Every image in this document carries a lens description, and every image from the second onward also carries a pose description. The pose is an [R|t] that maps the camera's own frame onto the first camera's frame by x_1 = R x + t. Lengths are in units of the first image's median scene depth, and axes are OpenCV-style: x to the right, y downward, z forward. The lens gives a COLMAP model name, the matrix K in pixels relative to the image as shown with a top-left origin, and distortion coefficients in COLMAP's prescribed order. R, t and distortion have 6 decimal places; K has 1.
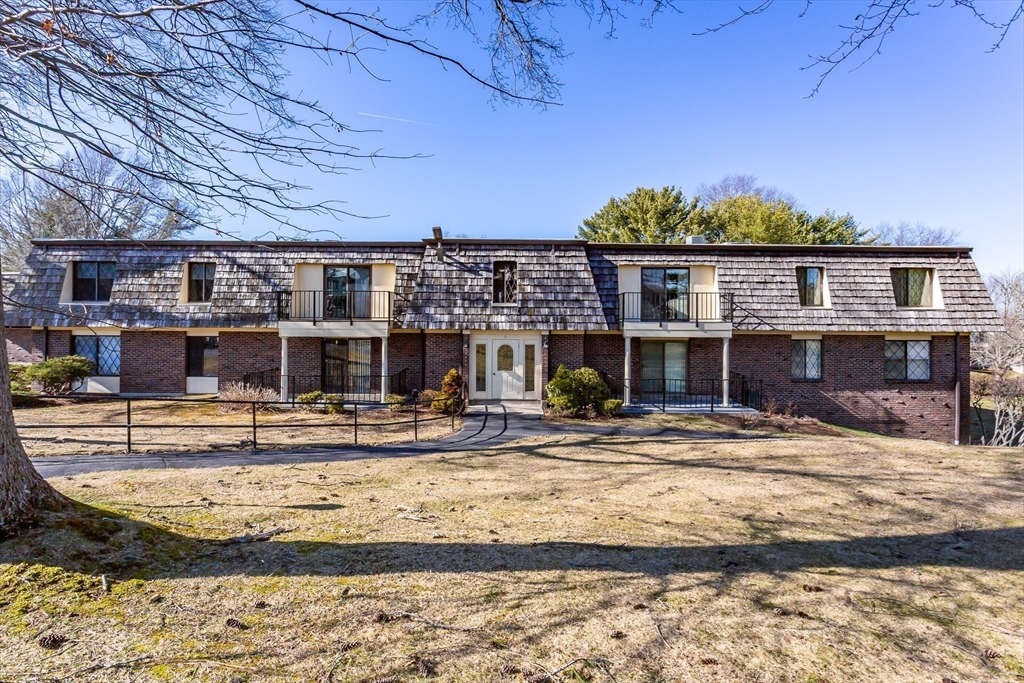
lens RADIAL K [[545.9, 0, 512.2], [0, 545.9, 336.3], [0, 0, 1]] dist [-0.004706, -0.000849]
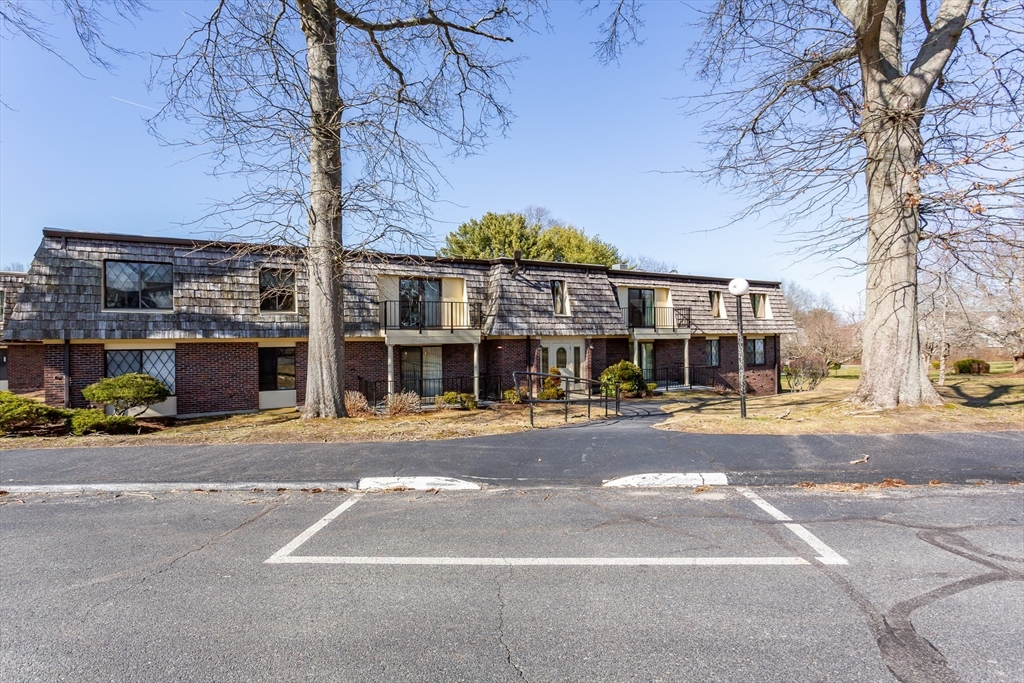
lens RADIAL K [[545.9, 0, 512.5], [0, 545.9, 338.3], [0, 0, 1]] dist [-0.004706, -0.000849]
pose [[0.863299, -0.016250, 0.504431, -0.700670], [0.021420, 0.999761, -0.004453, -0.002282], [-0.504238, 0.014649, 0.863440, -0.017381]]
